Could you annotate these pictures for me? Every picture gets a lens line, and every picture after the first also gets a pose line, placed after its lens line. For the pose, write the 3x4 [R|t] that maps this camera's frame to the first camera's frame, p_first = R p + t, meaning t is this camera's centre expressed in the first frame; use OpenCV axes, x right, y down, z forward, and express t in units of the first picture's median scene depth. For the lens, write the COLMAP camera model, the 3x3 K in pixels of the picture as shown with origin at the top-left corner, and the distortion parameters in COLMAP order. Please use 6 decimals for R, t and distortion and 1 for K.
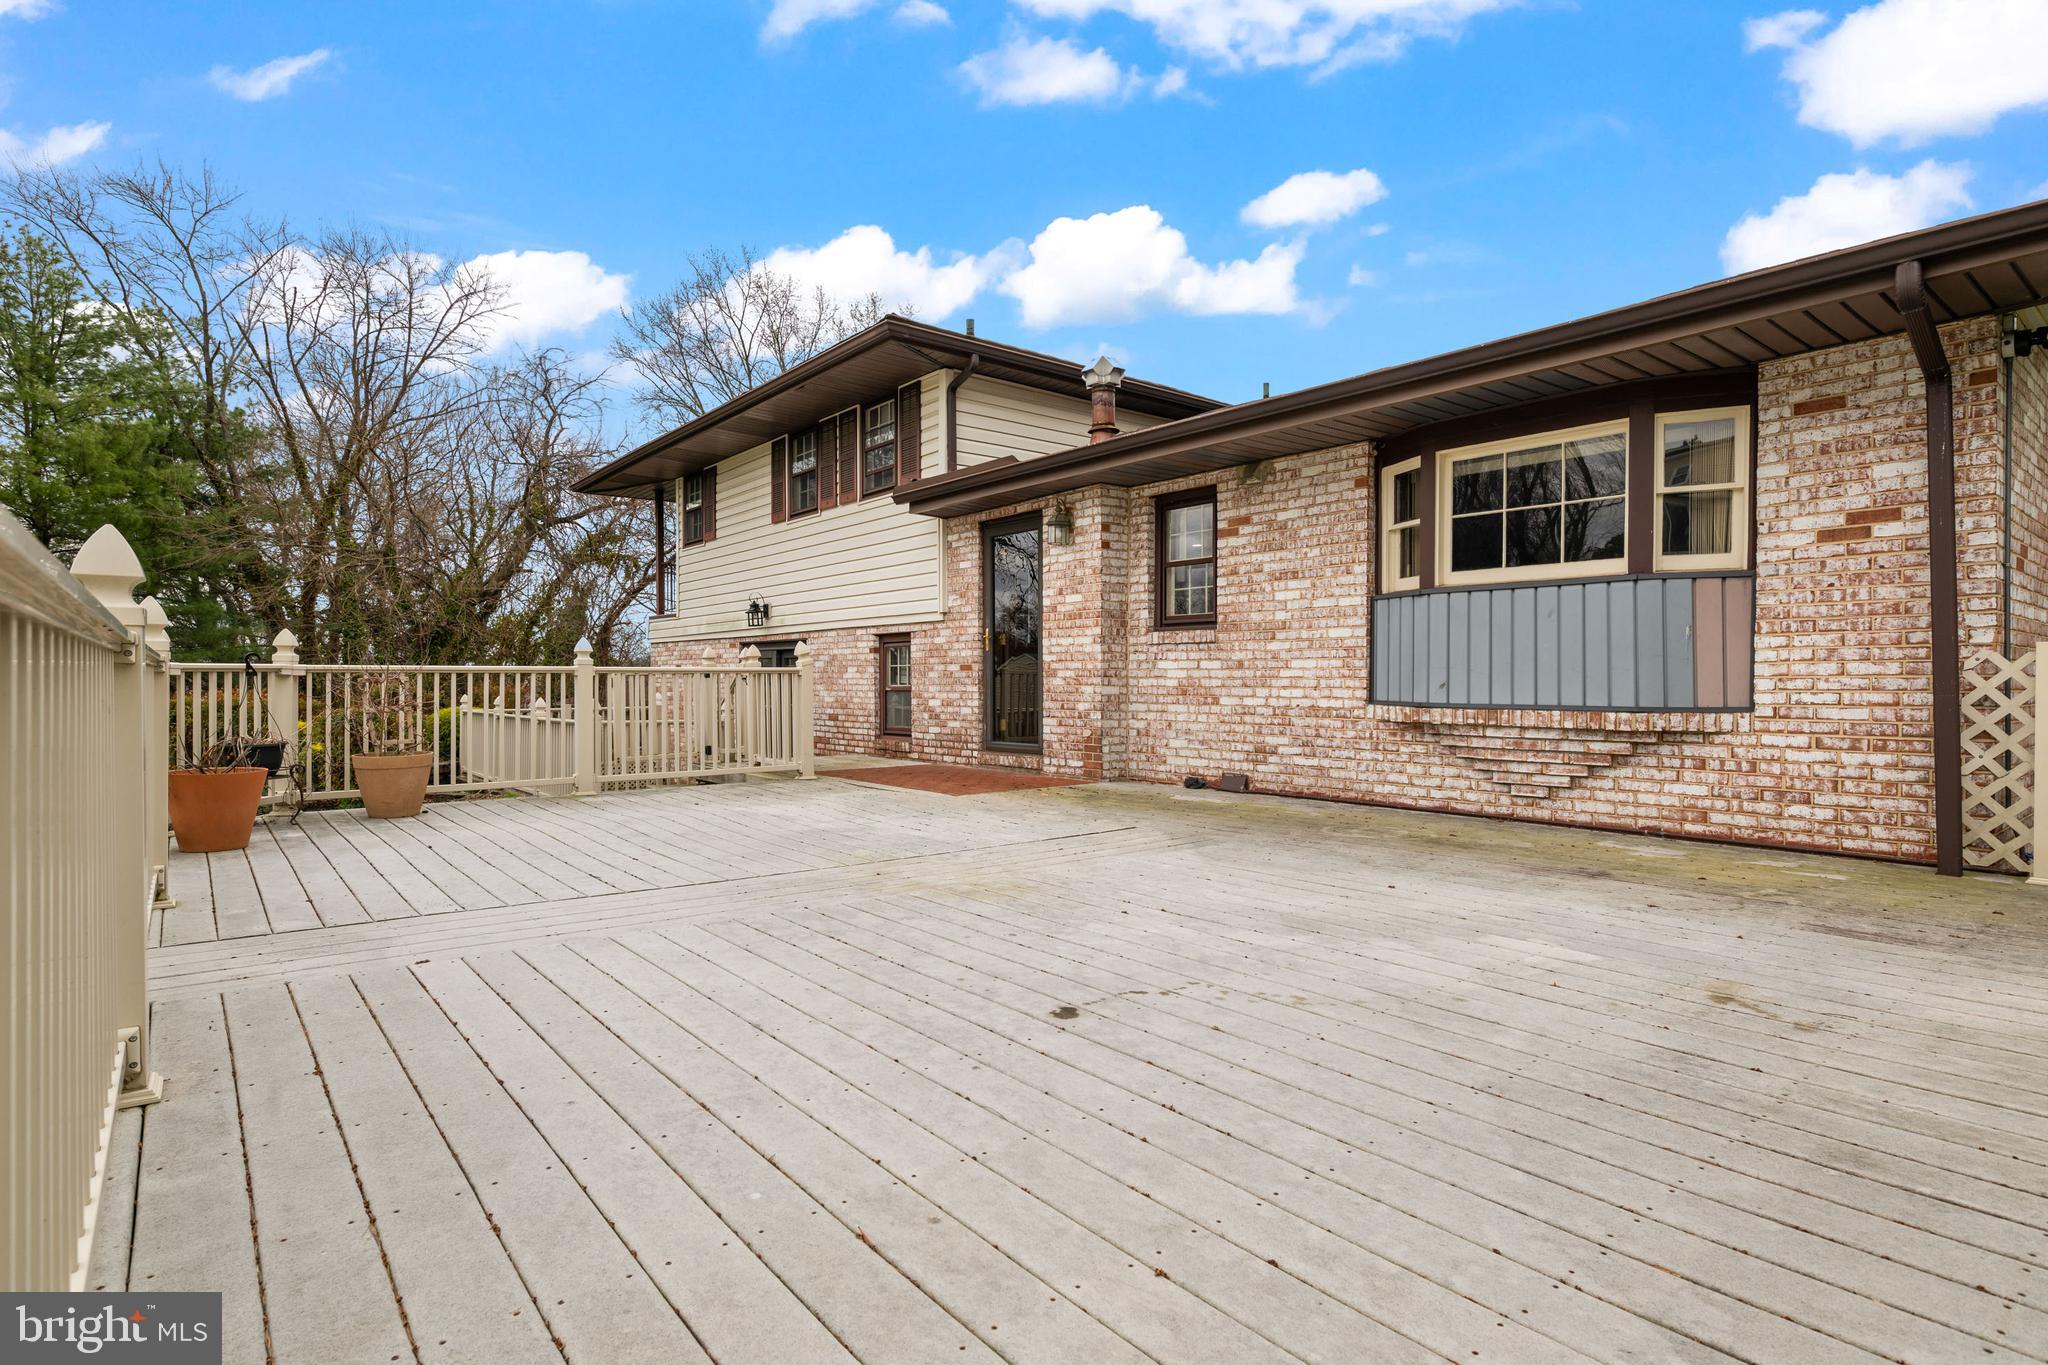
lens RADIAL K [[1031.1, 0, 1025.7], [0, 1031.1, 680.9], [0, 0, 1]] dist [-0.003497, -0.000173]
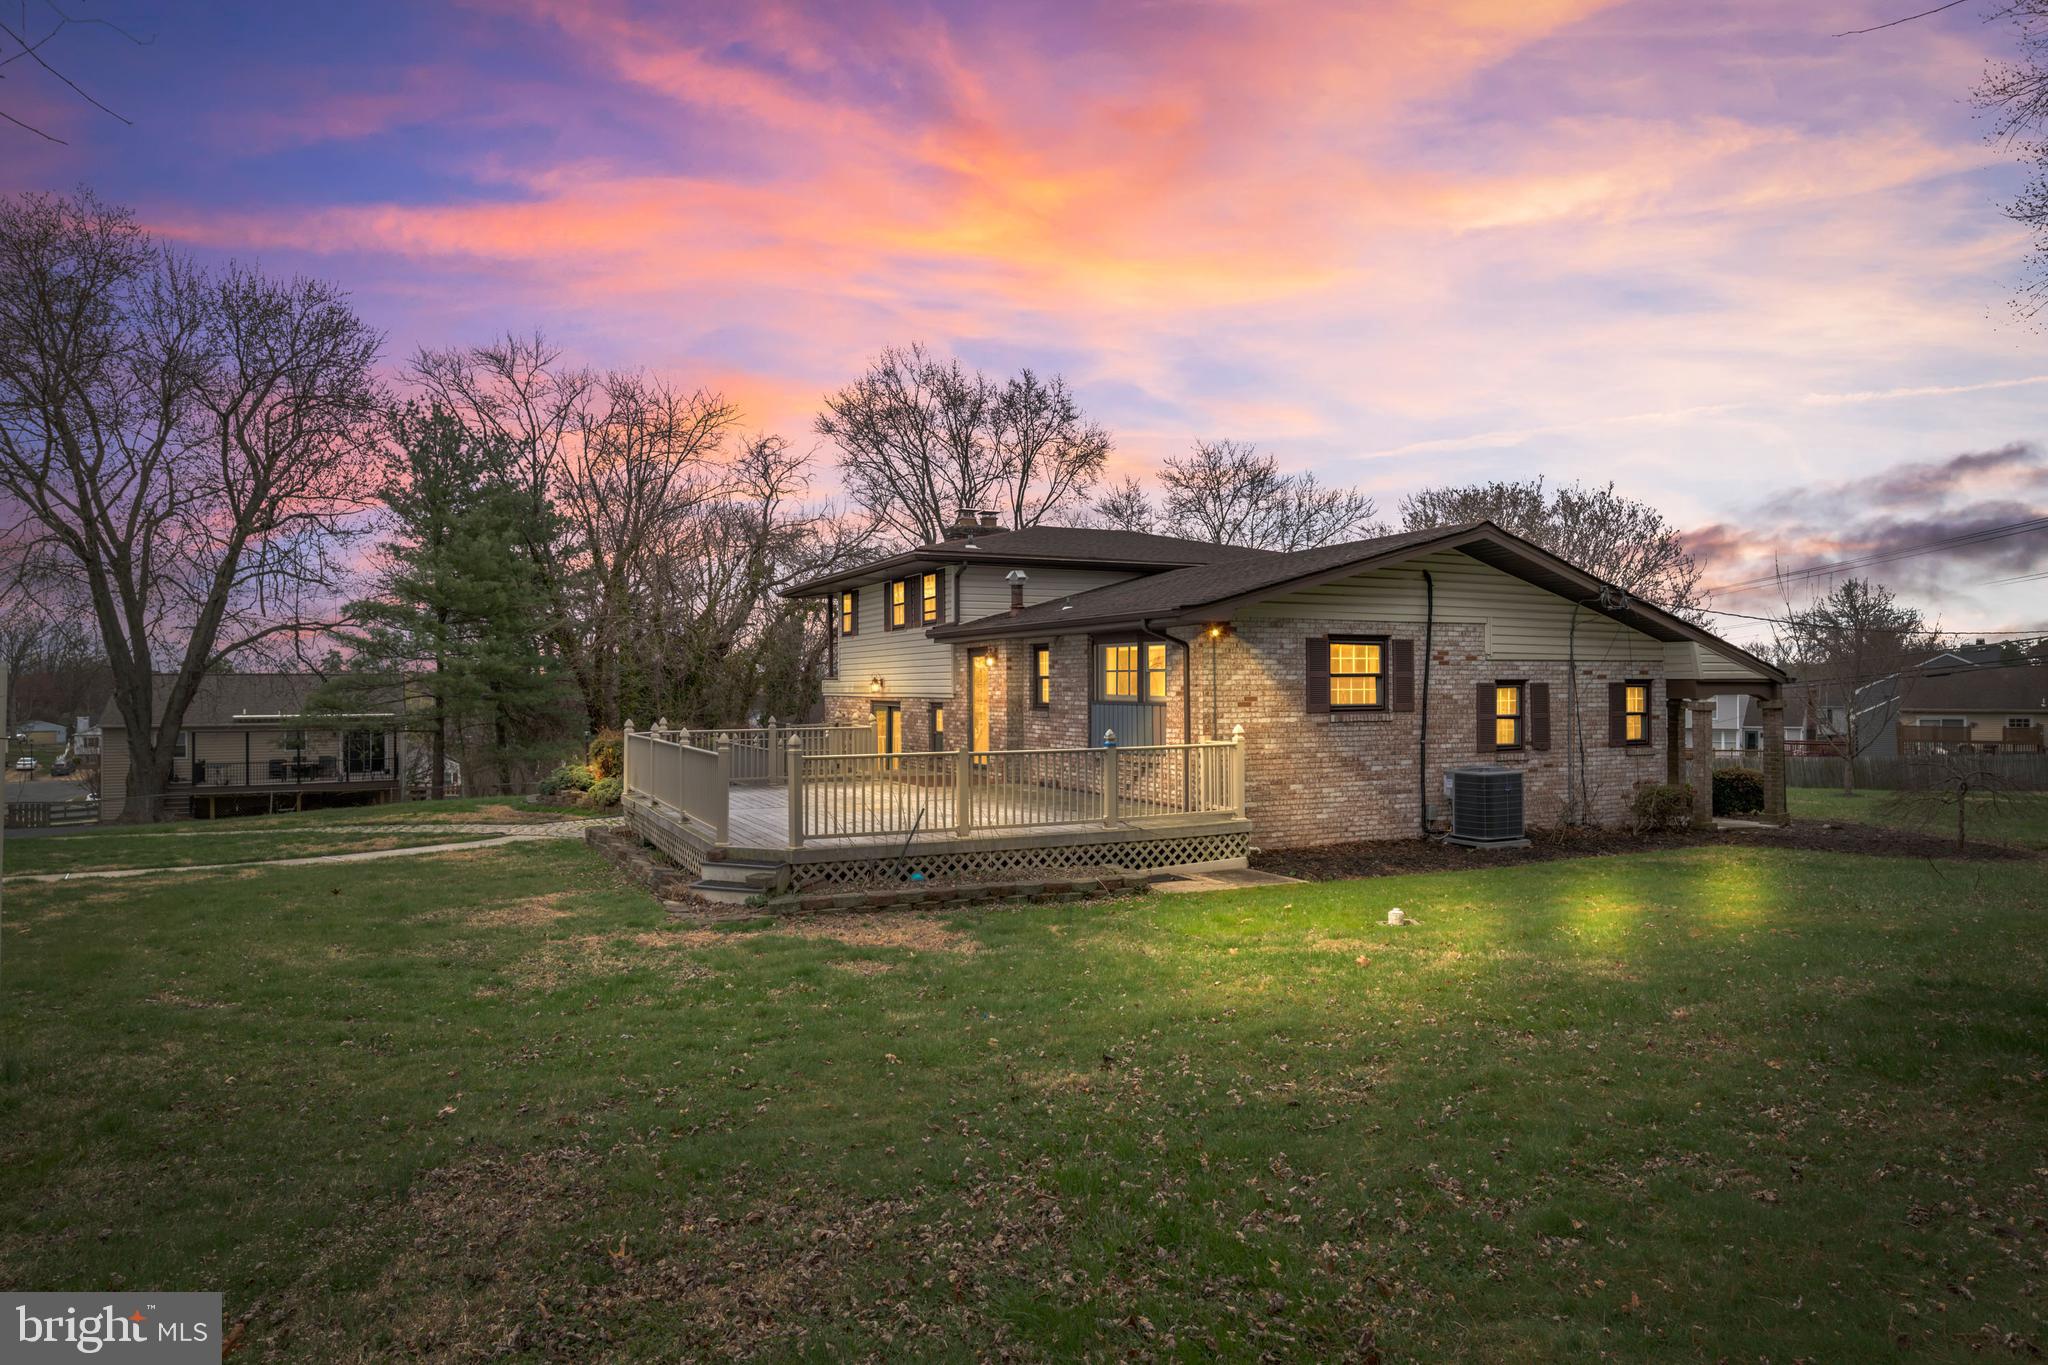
lens RADIAL K [[1278.4, 0, 1023.1], [0, 1278.4, 680.5], [0, 0, 1]] dist [-0.004524, -0.000322]
pose [[0.970832, 0.000018, -0.239760, 0.248689], [-0.000845, 0.999994, -0.003347, -0.034193], [0.239758, 0.003452, 0.970826, -0.509174]]
